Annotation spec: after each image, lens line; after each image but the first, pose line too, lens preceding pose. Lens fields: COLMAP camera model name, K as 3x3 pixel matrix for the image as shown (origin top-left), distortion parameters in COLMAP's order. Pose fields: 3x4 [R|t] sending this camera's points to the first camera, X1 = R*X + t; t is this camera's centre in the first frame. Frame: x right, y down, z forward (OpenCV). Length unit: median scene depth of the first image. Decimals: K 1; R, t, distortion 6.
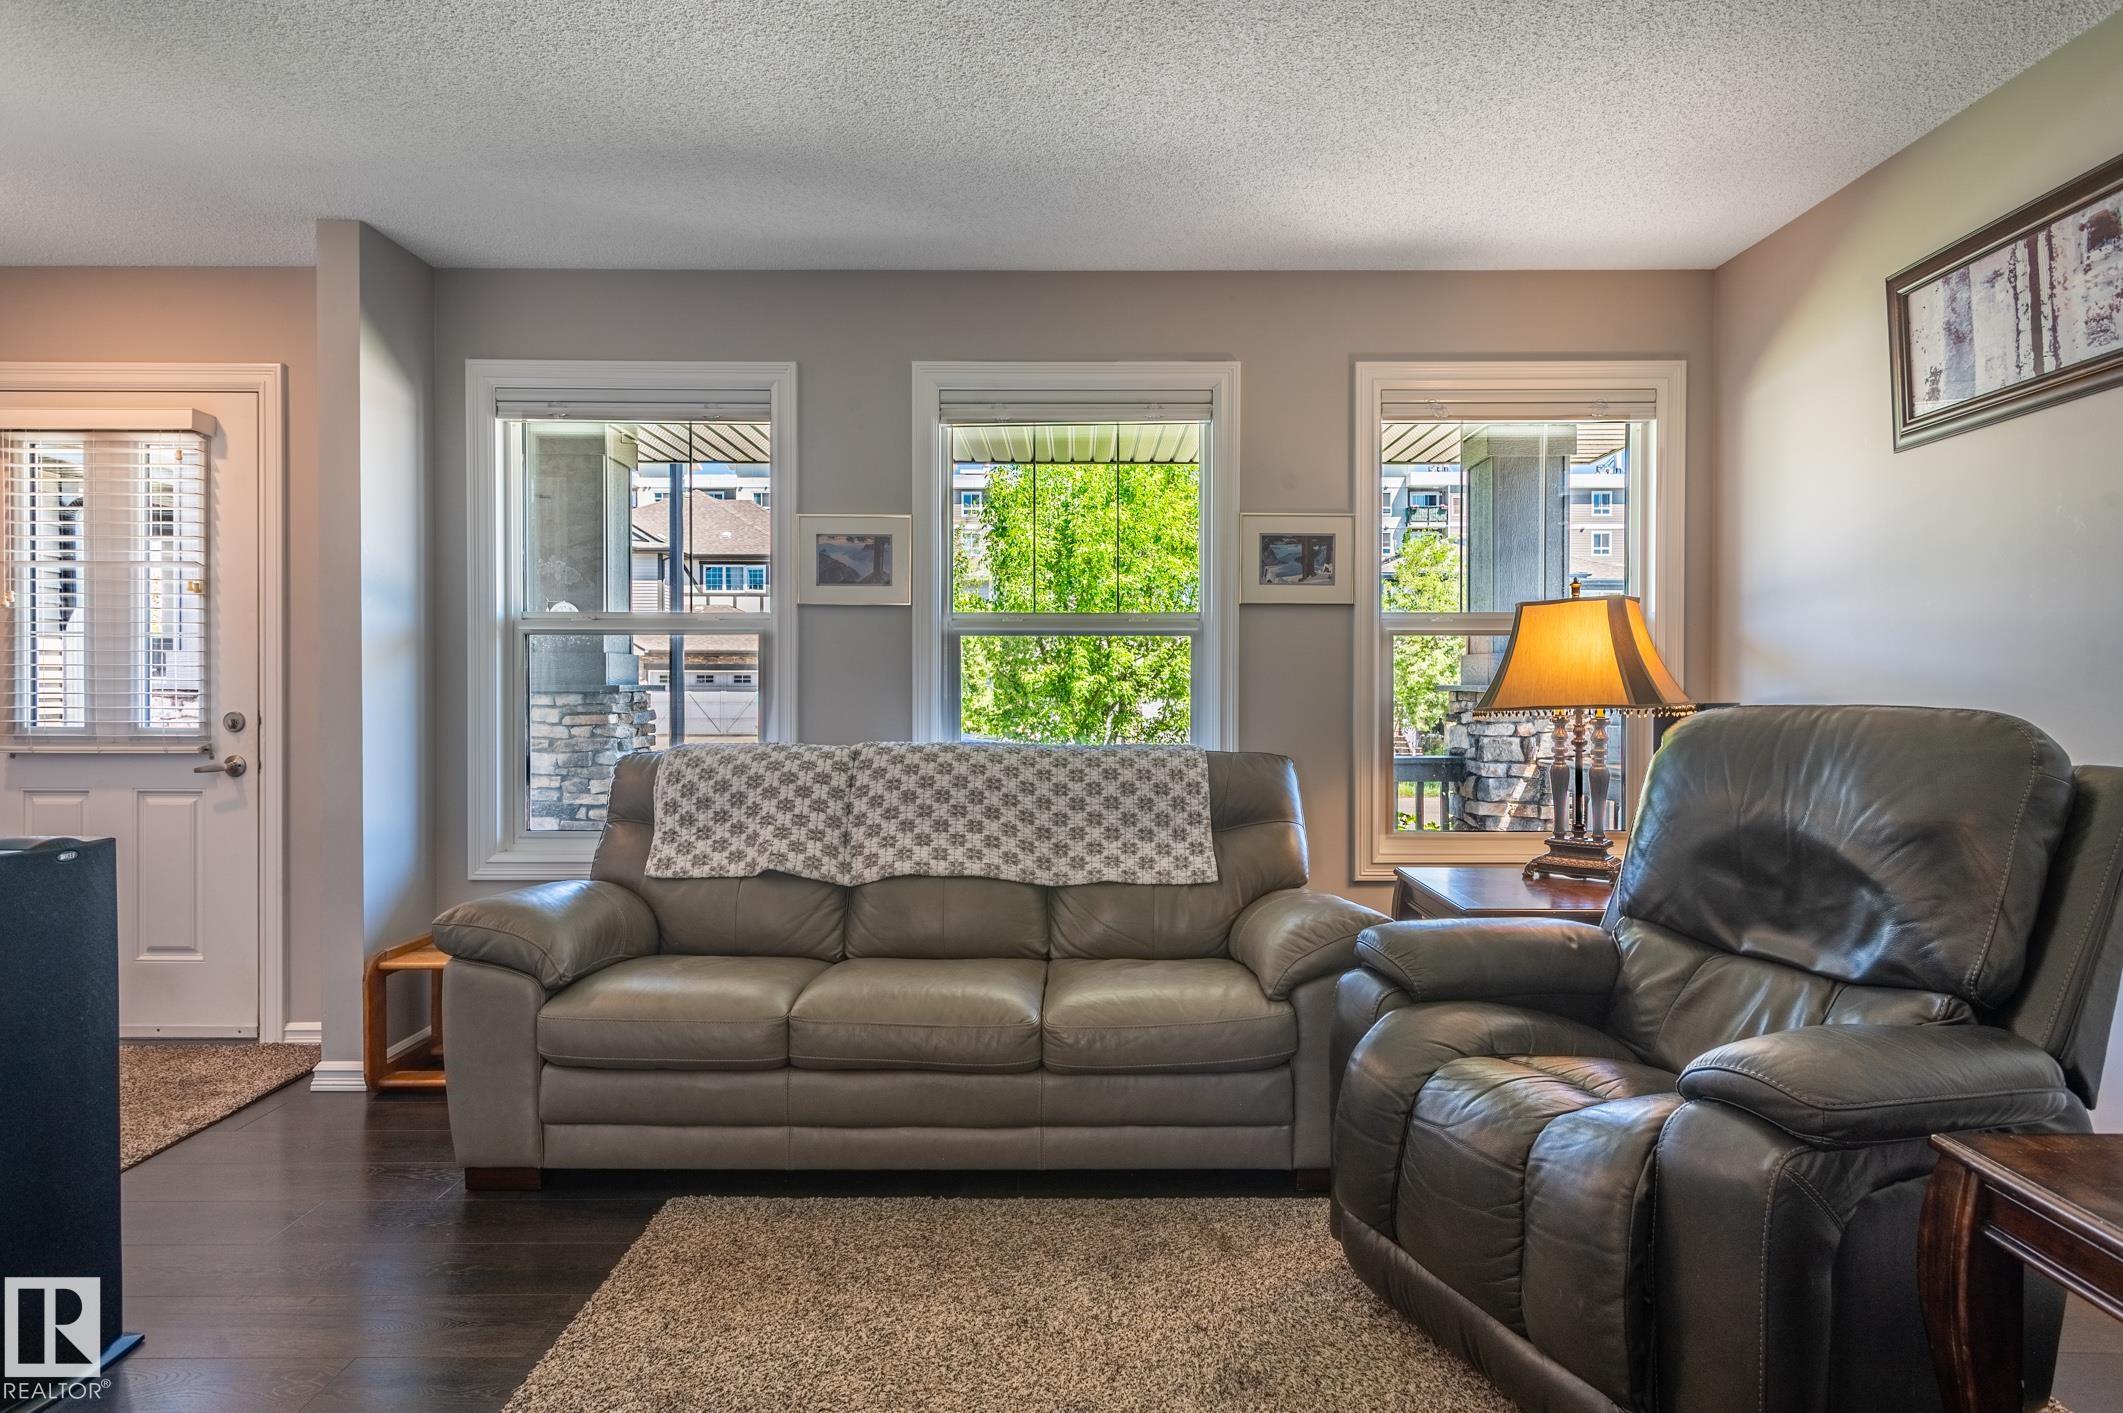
lens RADIAL K [[1088.9, 0, 1055.1], [0, 1088.9, 689.6], [0, 0, 1]] dist [0.005198, -0.000622]
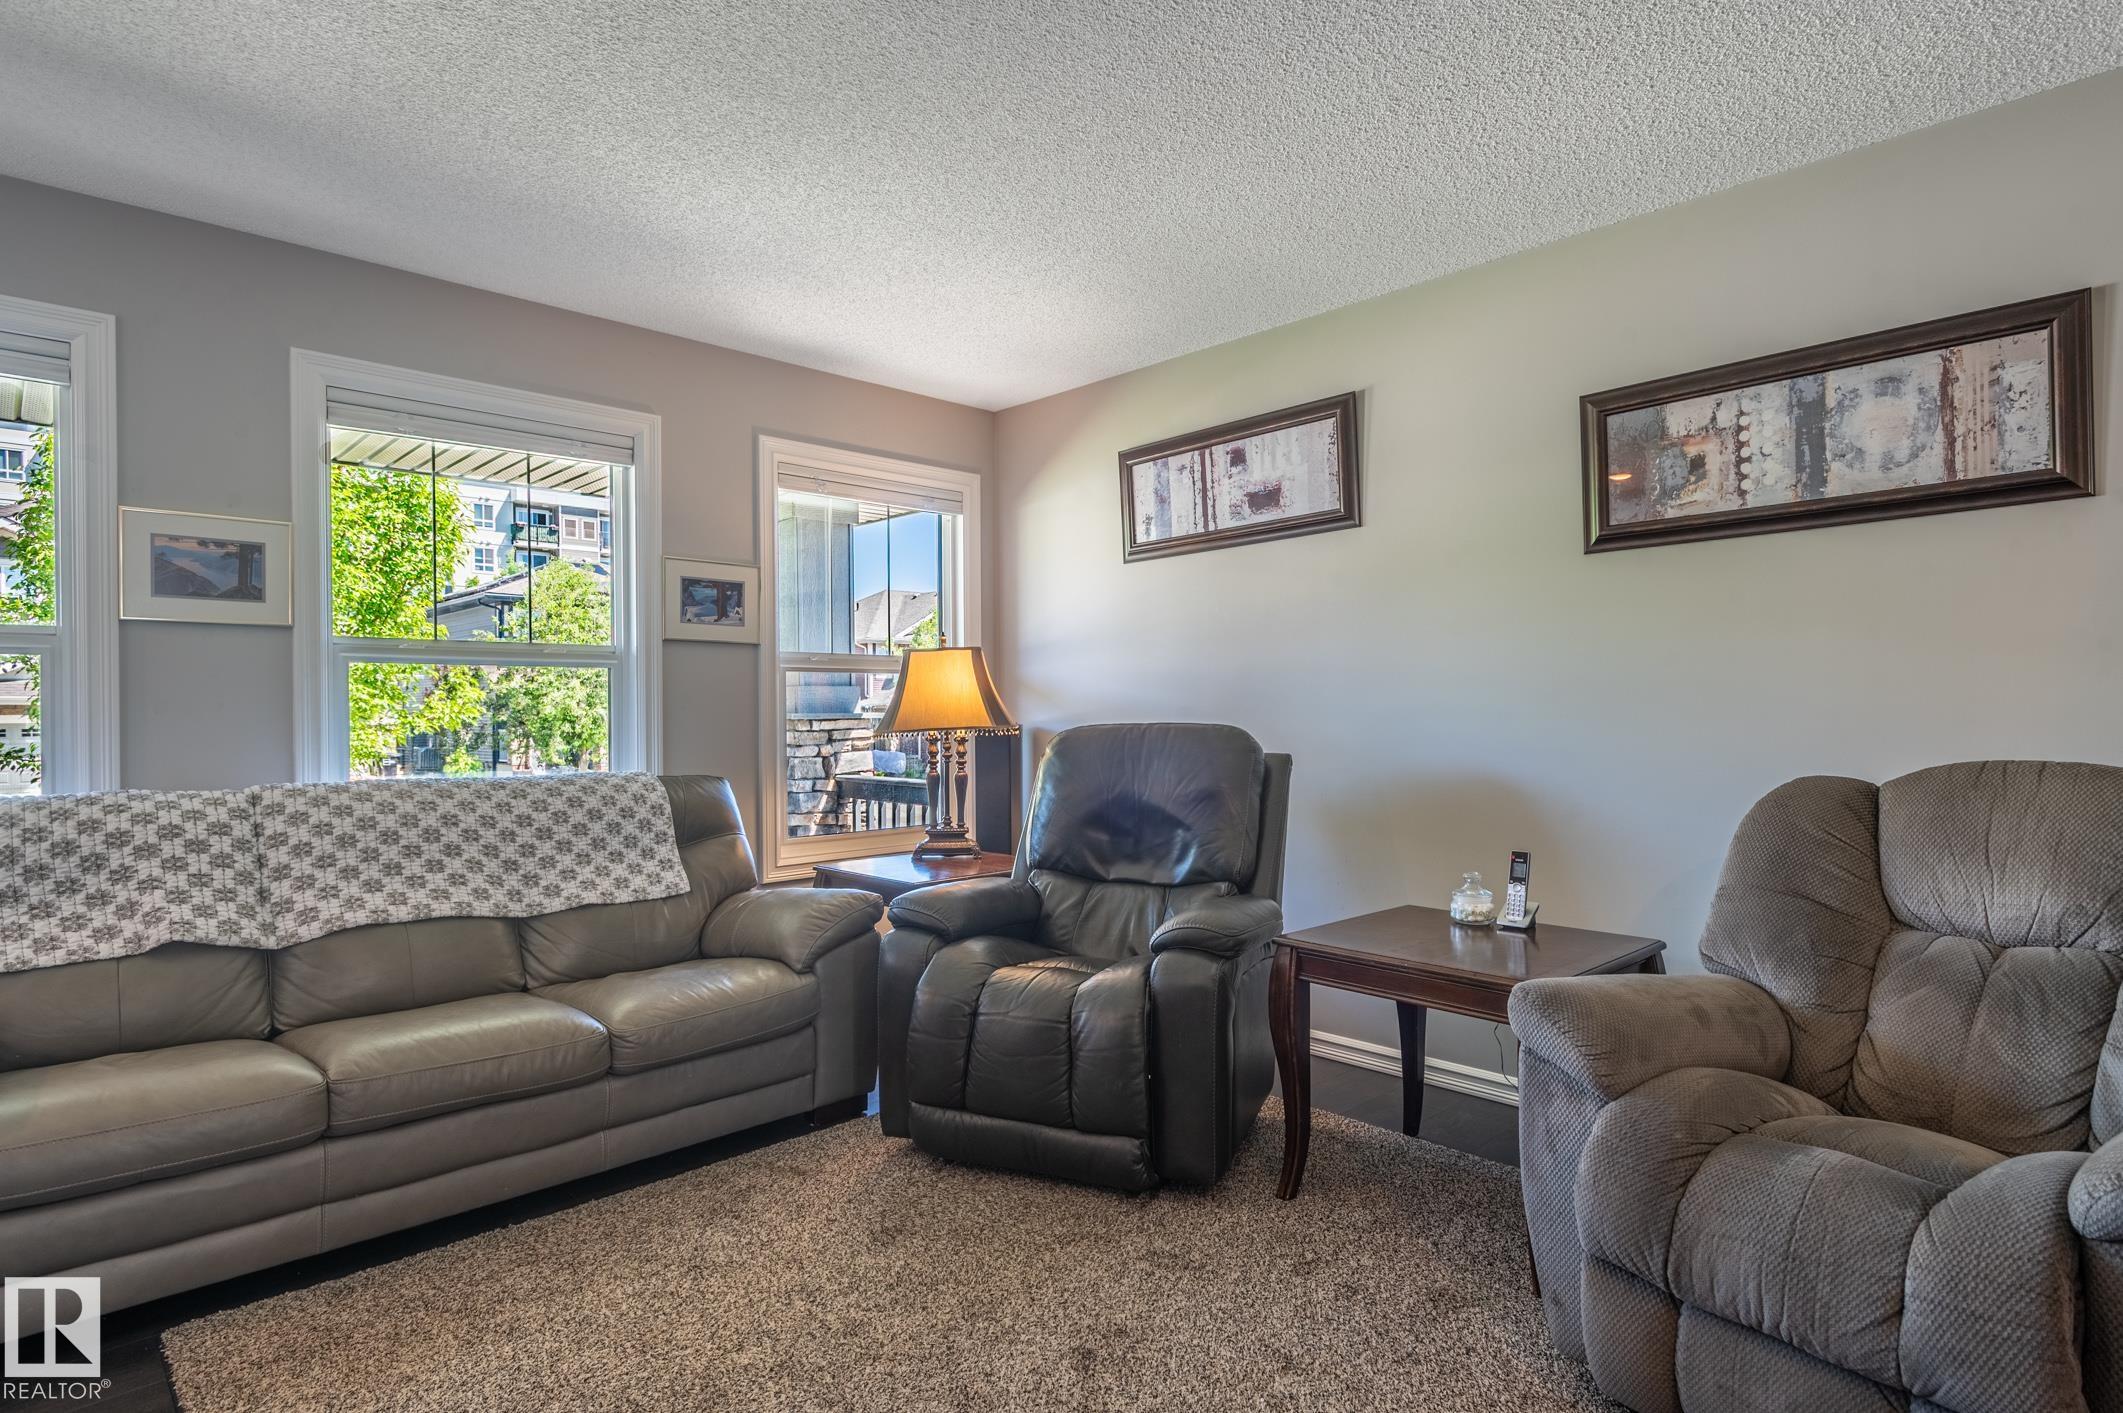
lens RADIAL K [[1138.6, 0, 1032.3], [0, 1138.6, 713.3], [0, 0, 1]] dist [0.000309, -0.001928]
pose [[0.723889, -0.006925, 0.689882, -0.383172], [0.010642, 0.999943, -0.001130, -0.000543], [-0.689835, 0.008160, 0.723921, -0.078455]]
